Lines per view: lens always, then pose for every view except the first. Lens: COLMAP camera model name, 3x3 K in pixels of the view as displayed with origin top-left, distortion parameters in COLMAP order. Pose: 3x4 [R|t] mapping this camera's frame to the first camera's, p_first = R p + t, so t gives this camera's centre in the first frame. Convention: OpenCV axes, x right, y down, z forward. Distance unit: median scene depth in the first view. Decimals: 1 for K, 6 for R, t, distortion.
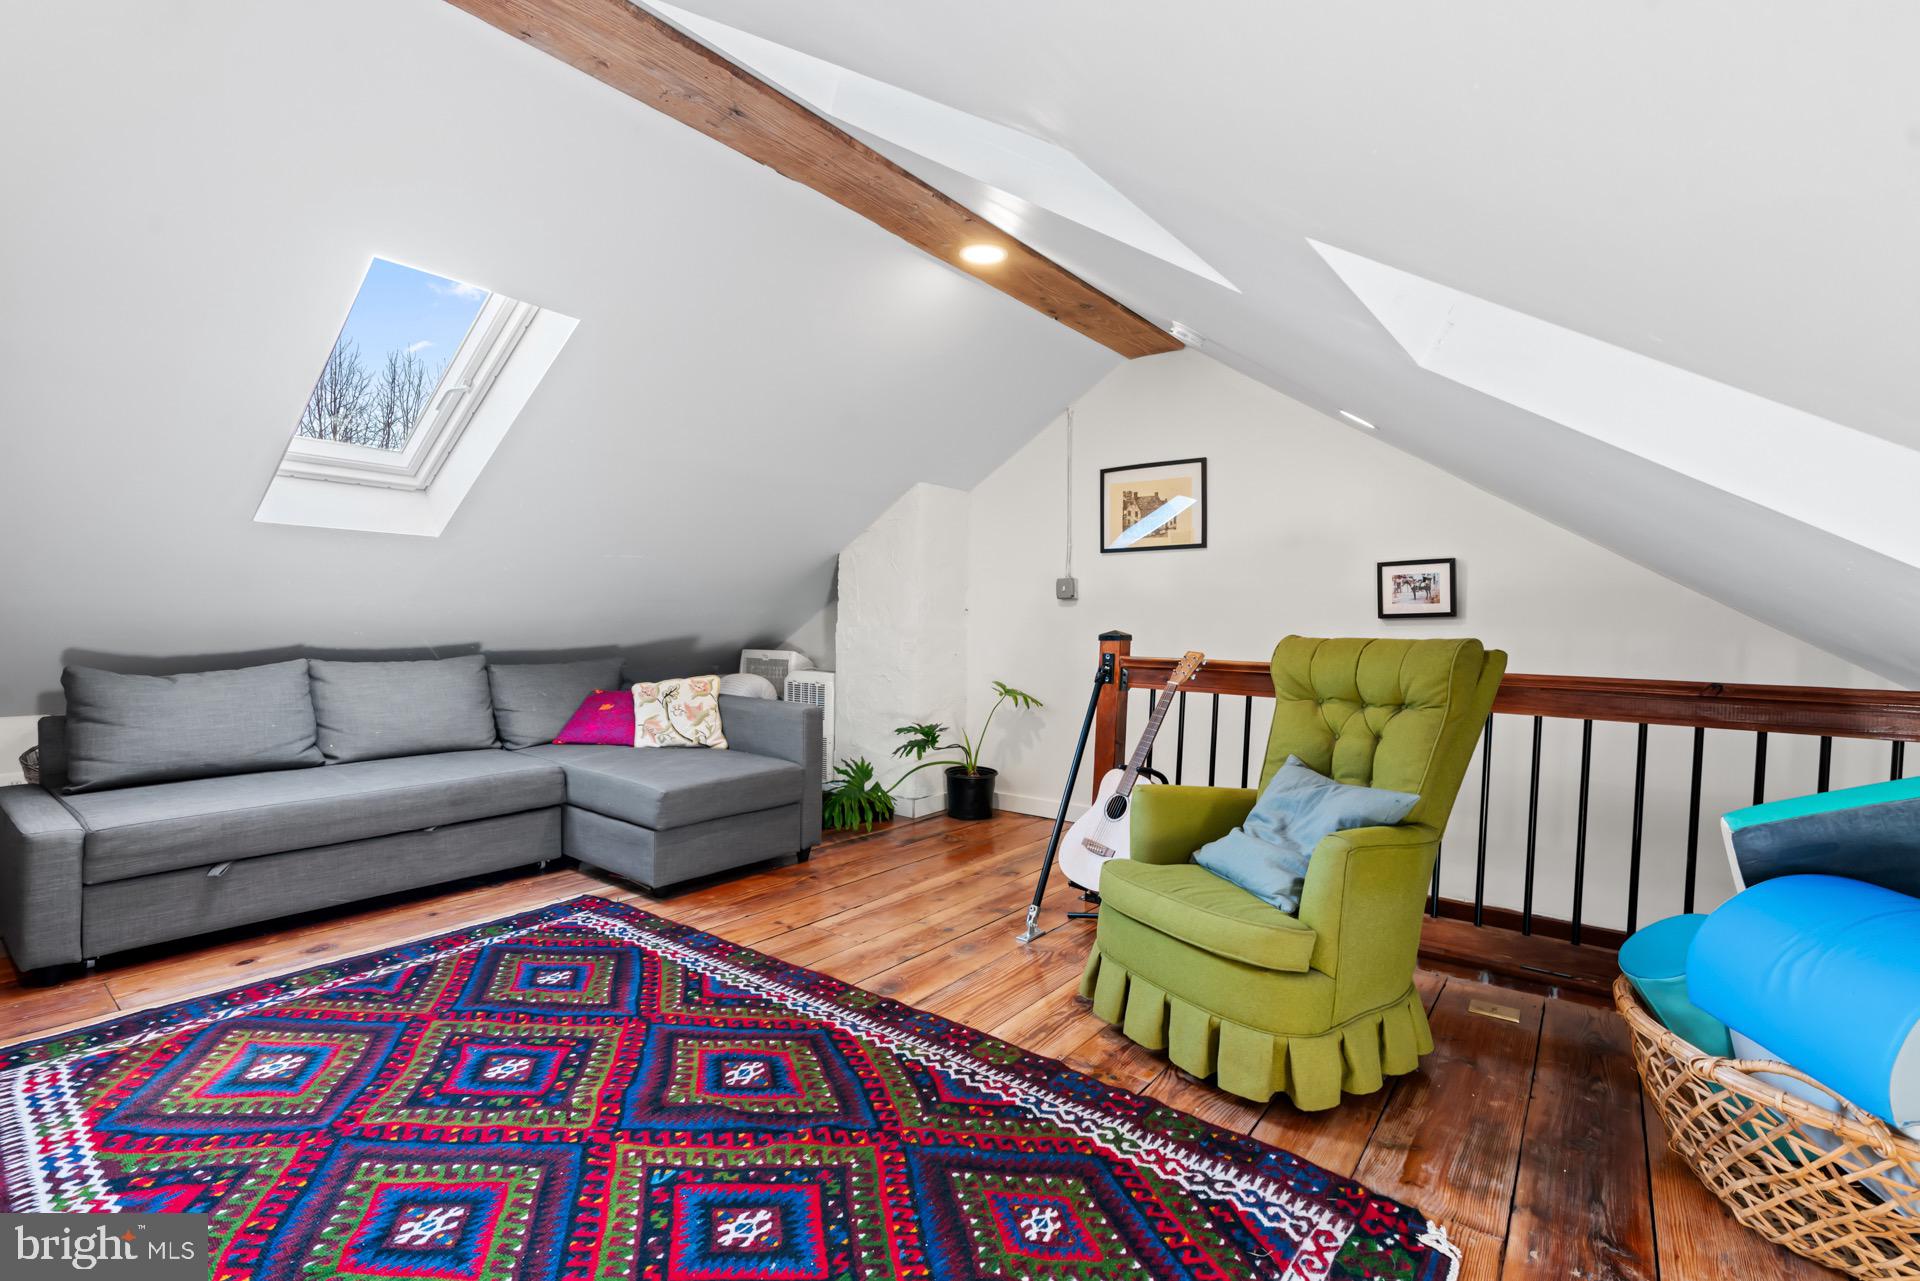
lens RADIAL K [[865.6, 0, 968.2], [0, 865.6, 644.6], [0, 0, 1]] dist [-0.000532, 0.000291]
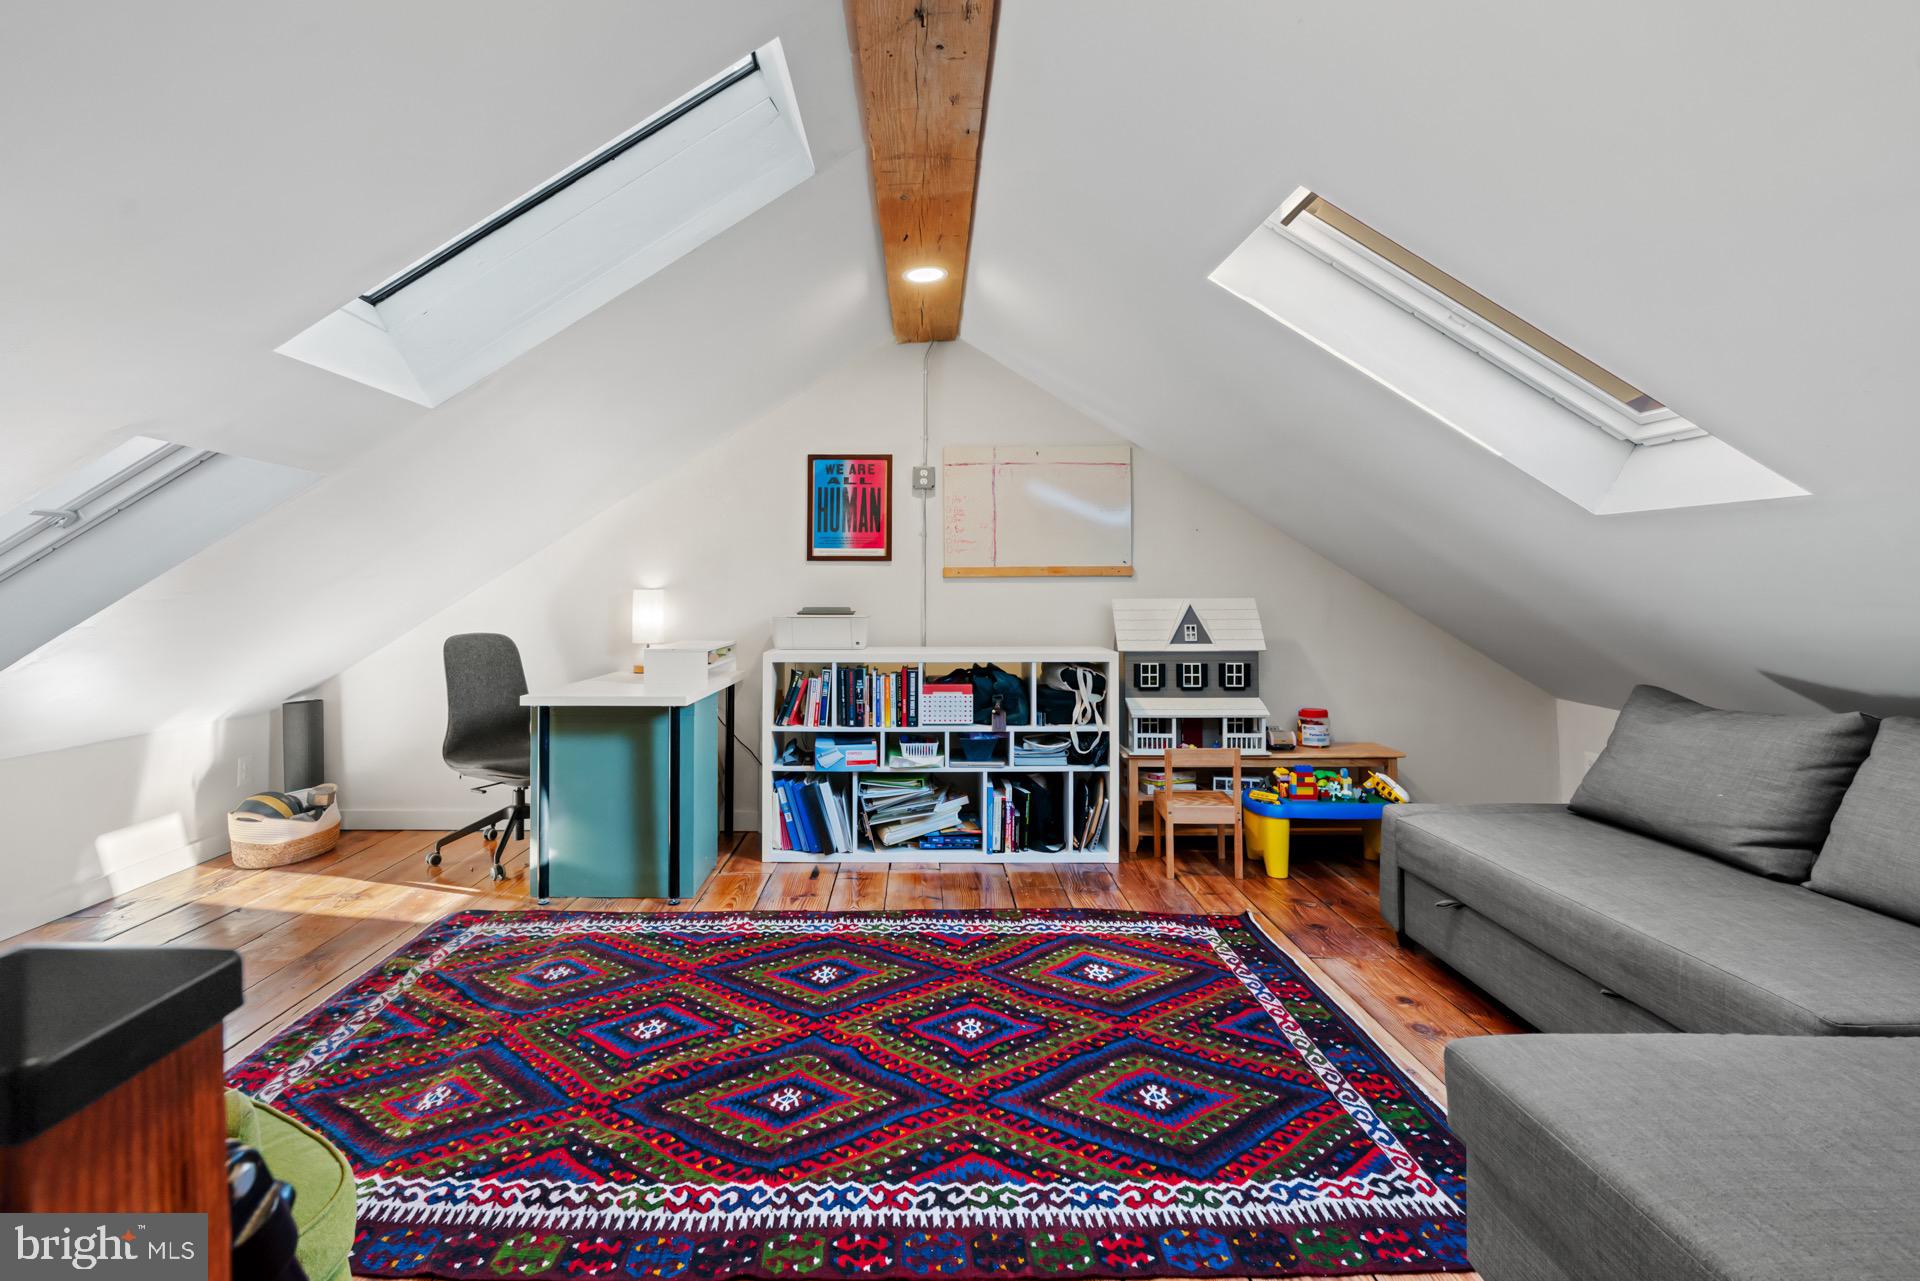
lens RADIAL K [[901.4, 0, 898.6], [0, 901.4, 578.3], [0, 0, 1]] dist [-0.021274, 0.013920]
pose [[-0.810802, -0.019752, -0.584988, 0.221760], [-0.030561, 0.999496, 0.008611, -0.096126], [0.584523, 0.024860, -0.810996, 1.721167]]
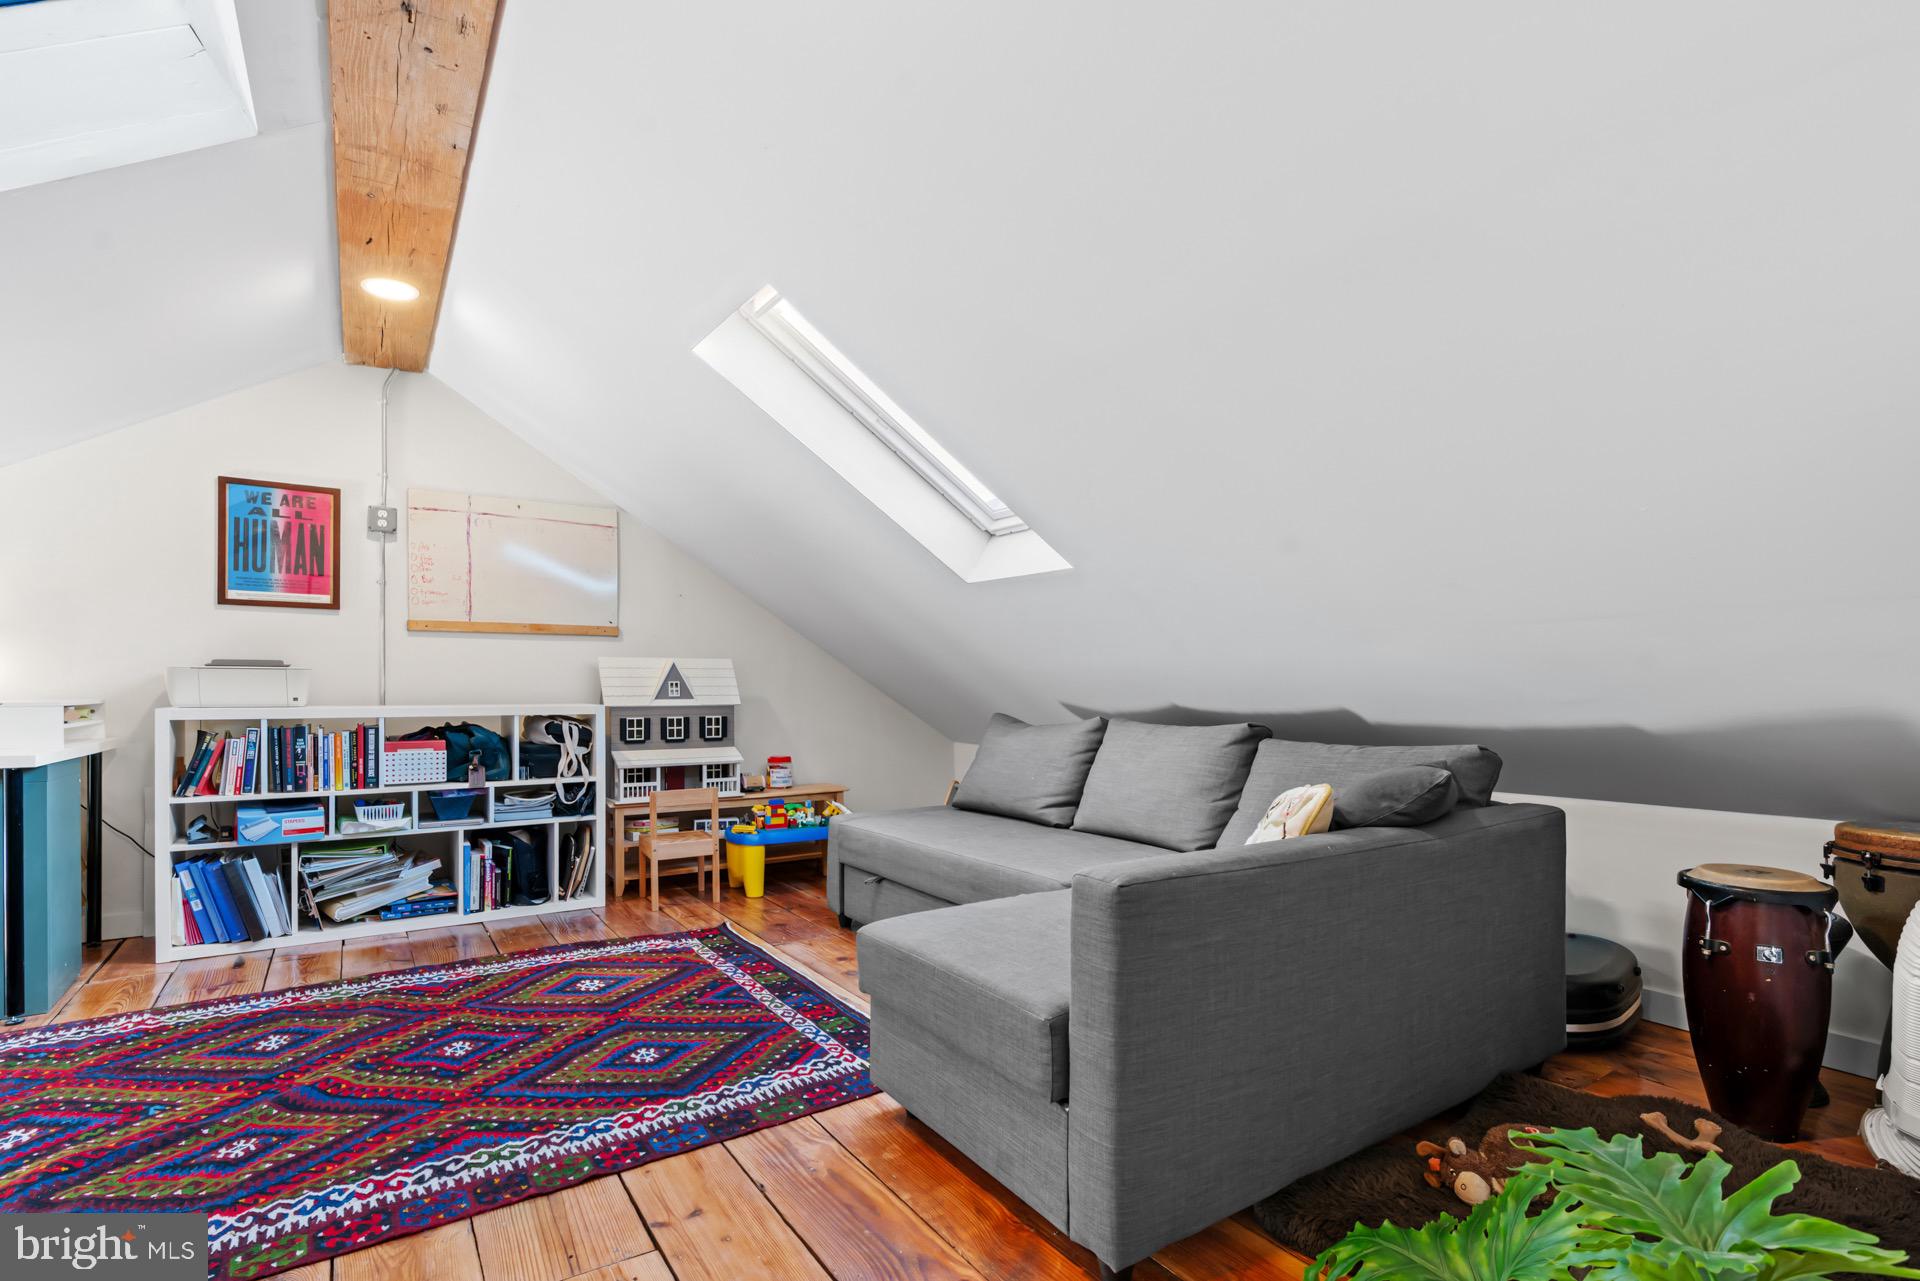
lens RADIAL K [[910.3, 0, 942.9], [0, 910.3, 702.7], [0, 0, 1]] dist [0.000281, 0.000825]
pose [[-0.336396, -0.001805, -0.941719, 0.351388], [-0.039963, 0.999125, 0.012361, -0.005764], [0.940872, 0.041793, -0.336174, 1.816025]]
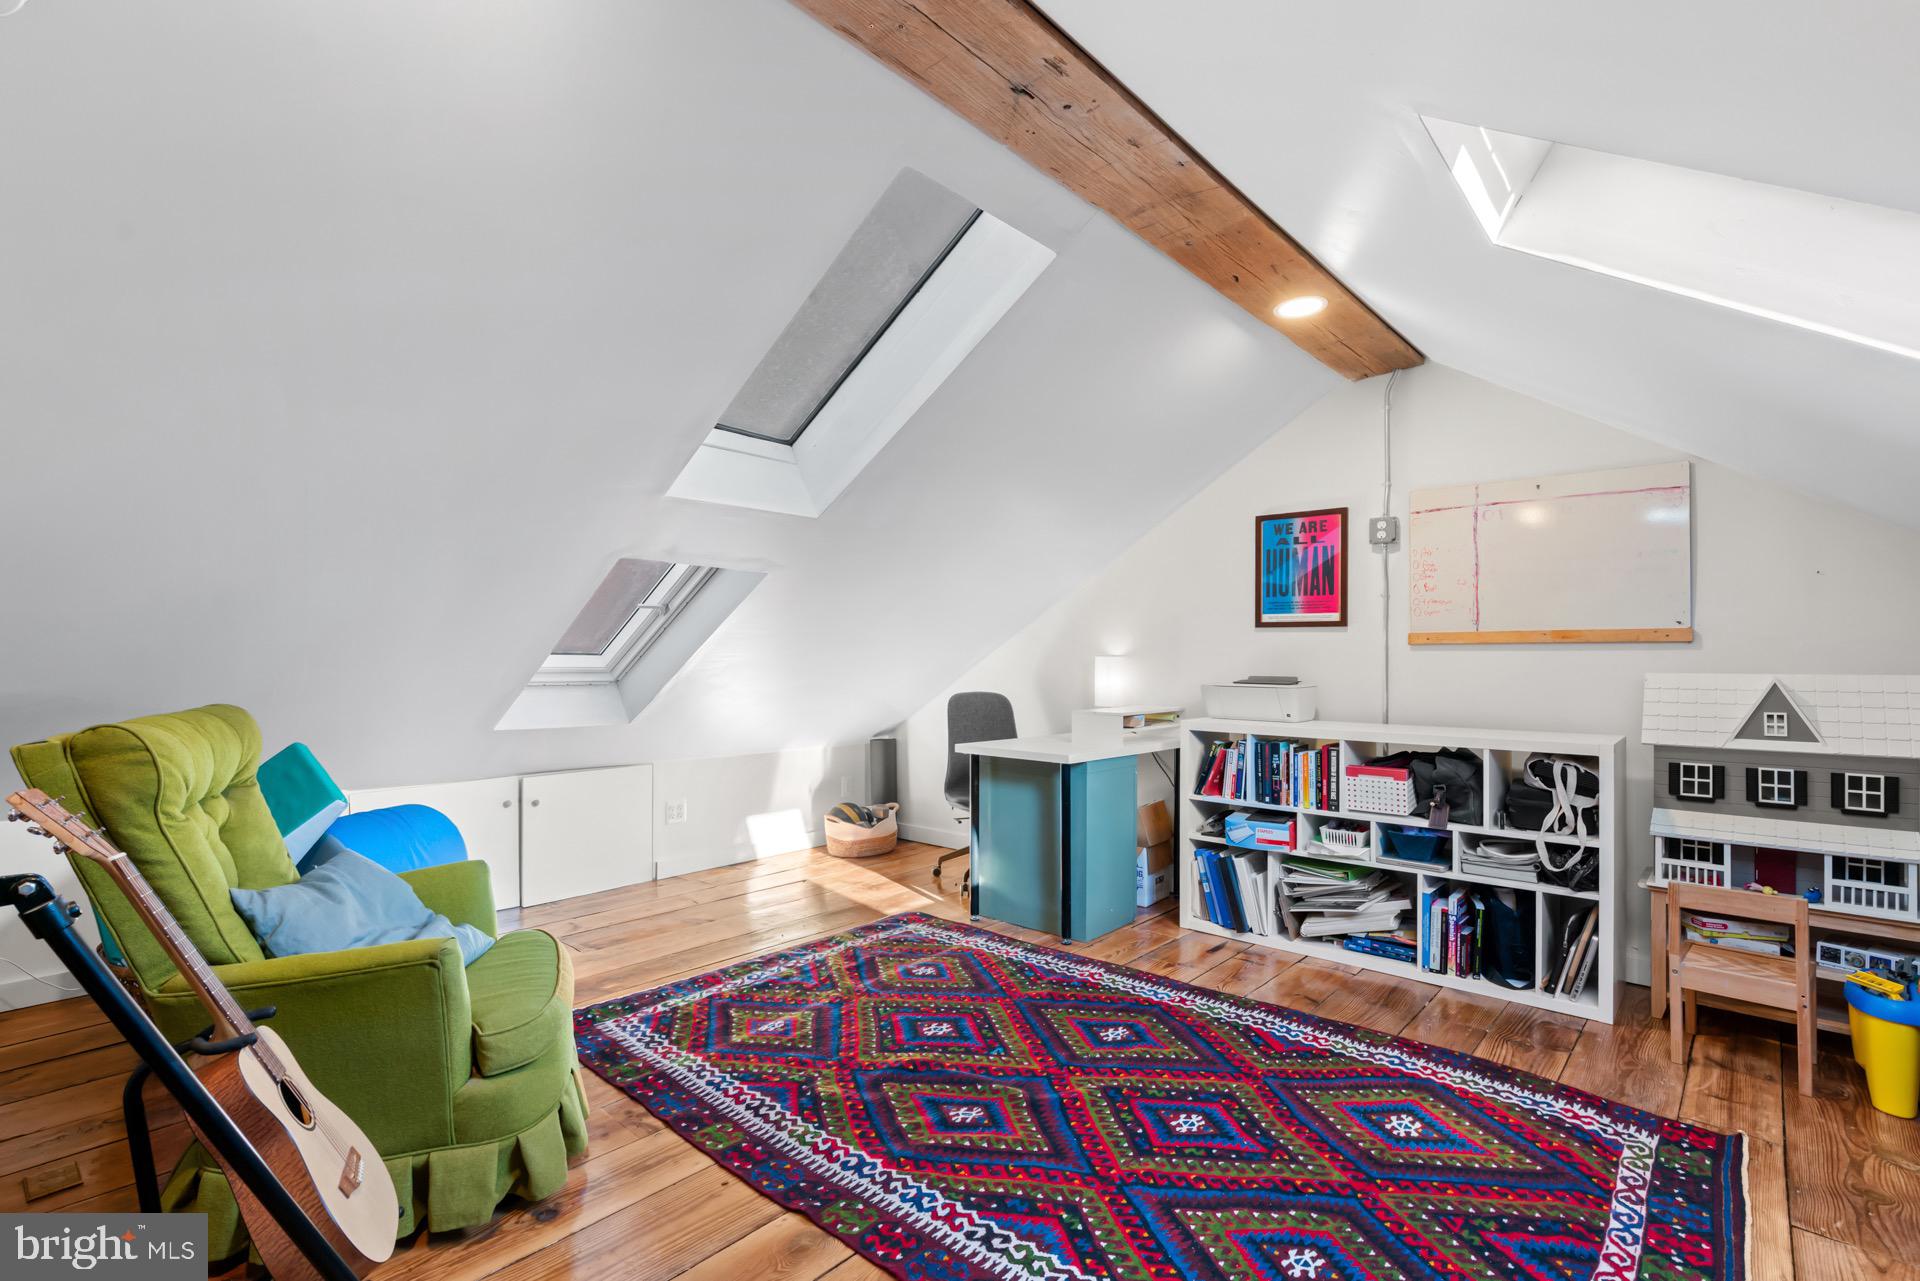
lens RADIAL K [[883.0, 0, 957.3], [0, 883.0, 662.9], [0, 0, 1]] dist [-0.017099, 0.009782]
pose [[-0.995975, -0.020001, 0.087375, -0.303511], [-0.016178, 0.998890, 0.044248, -0.108841], [-0.088163, 0.042656, -0.995192, 1.899696]]
